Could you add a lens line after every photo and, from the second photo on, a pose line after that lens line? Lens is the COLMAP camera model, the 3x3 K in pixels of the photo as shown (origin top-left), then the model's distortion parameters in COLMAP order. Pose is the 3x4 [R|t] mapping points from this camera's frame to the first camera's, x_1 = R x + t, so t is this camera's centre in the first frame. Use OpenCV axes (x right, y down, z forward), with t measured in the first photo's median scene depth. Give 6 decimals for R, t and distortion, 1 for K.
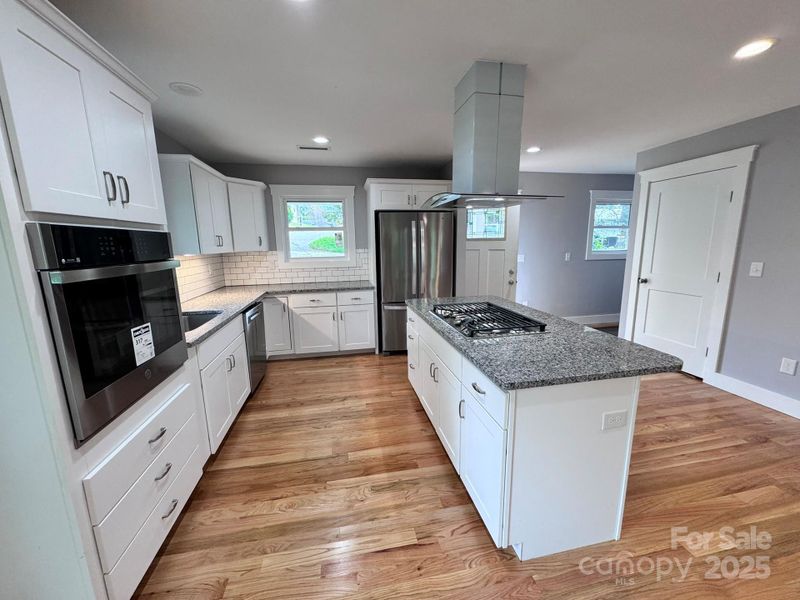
lens RADIAL K [[315.4, 0, 398.4], [0, 315.4, 296.5], [0, 0, 1]] dist [0.000334, -0.000053]
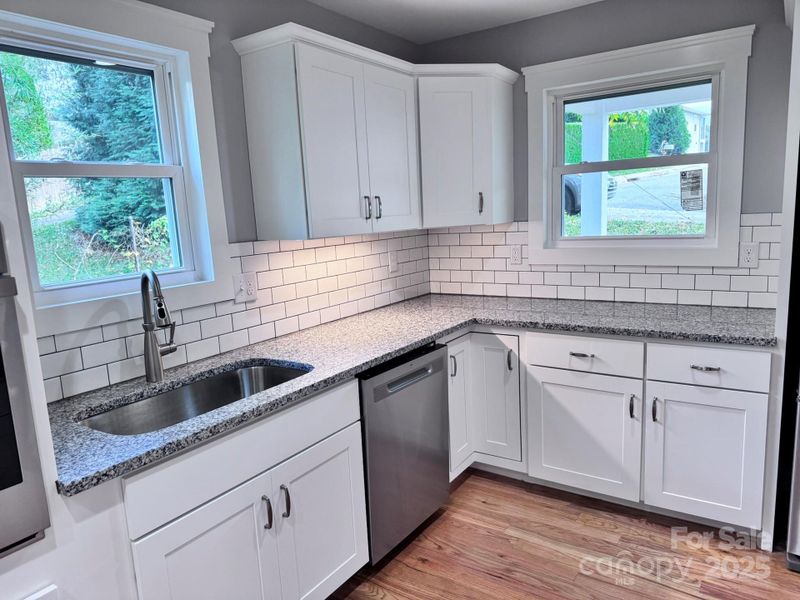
lens RADIAL K [[559.0, 0, 397.0], [0, 559.0, 306.6], [0, 0, 1]] dist [0.024632, -0.017855]
pose [[0.704739, 0.102892, -0.701966, 0.044334], [-0.084272, 0.994563, 0.061176, -0.066173], [0.704444, 0.016043, 0.709579, 0.354143]]
